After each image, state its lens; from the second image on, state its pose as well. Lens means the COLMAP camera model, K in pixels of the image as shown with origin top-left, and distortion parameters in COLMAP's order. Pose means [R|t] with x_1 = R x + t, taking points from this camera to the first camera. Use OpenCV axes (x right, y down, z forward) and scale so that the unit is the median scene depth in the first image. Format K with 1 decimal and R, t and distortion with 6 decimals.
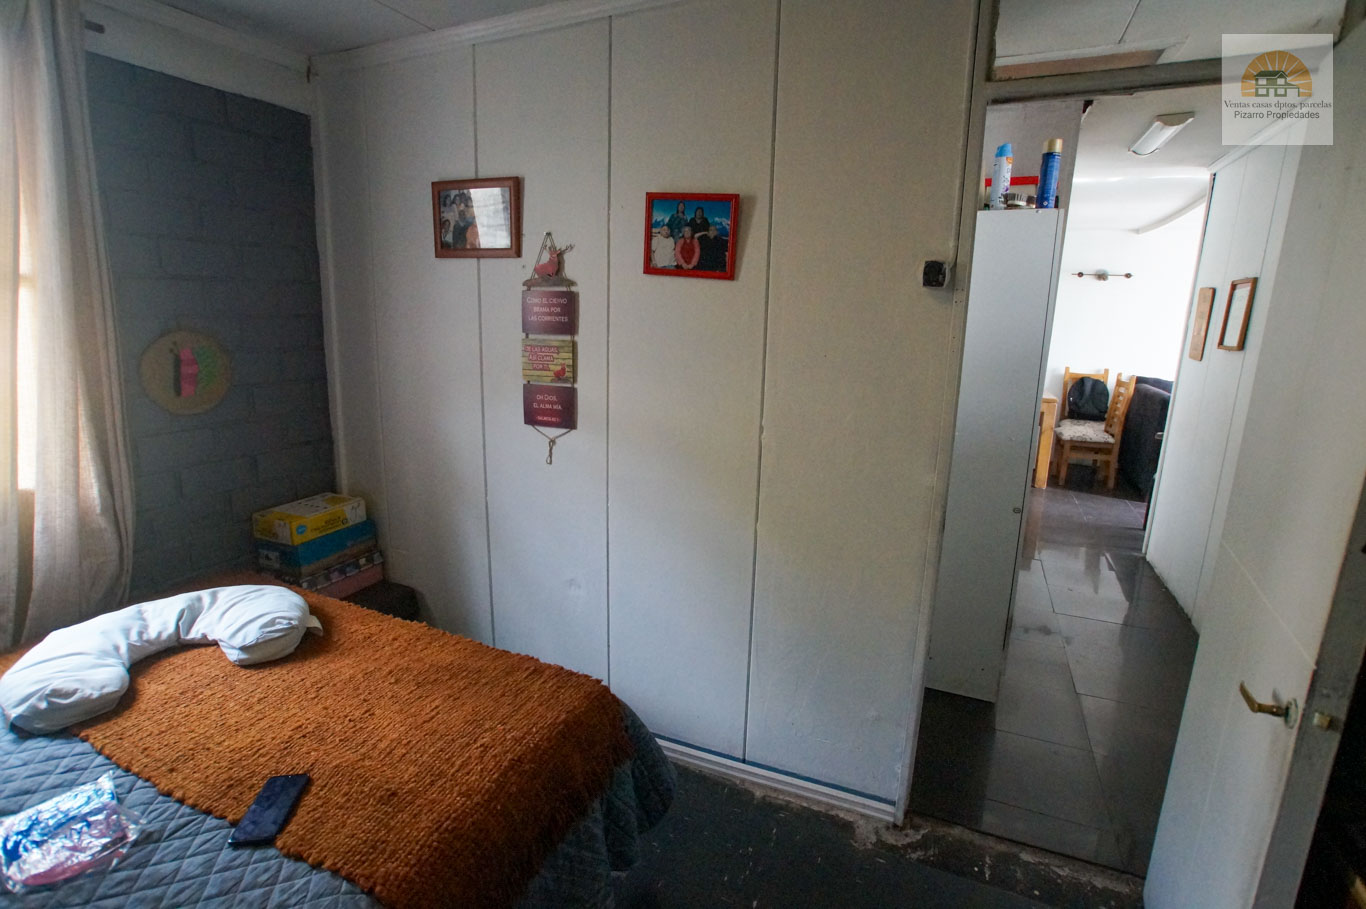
lens RADIAL K [[661.6, 0, 670.1], [0, 661.6, 449.0], [0, 0, 1]] dist [-0.045171, 0.018562]
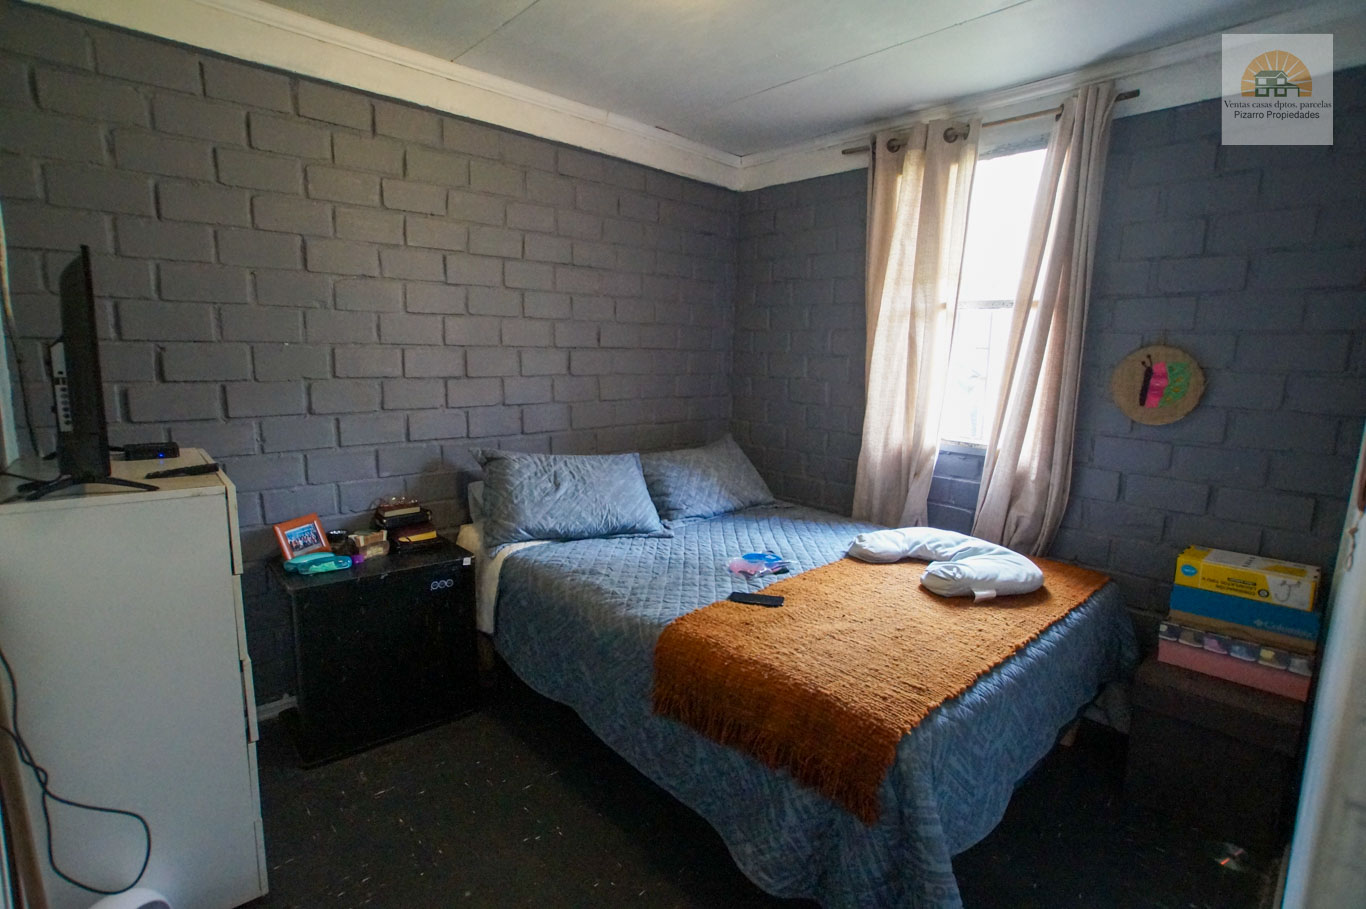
lens RADIAL K [[661.6, 0, 670.1], [0, 661.6, 449.0], [0, 0, 1]] dist [-0.045171, 0.018562]
pose [[-0.389101, 0.105539, -0.915129, 0.603395], [-0.223191, 0.953016, 0.204806, -0.067588], [0.893748, 0.283939, -0.347264, 0.791017]]
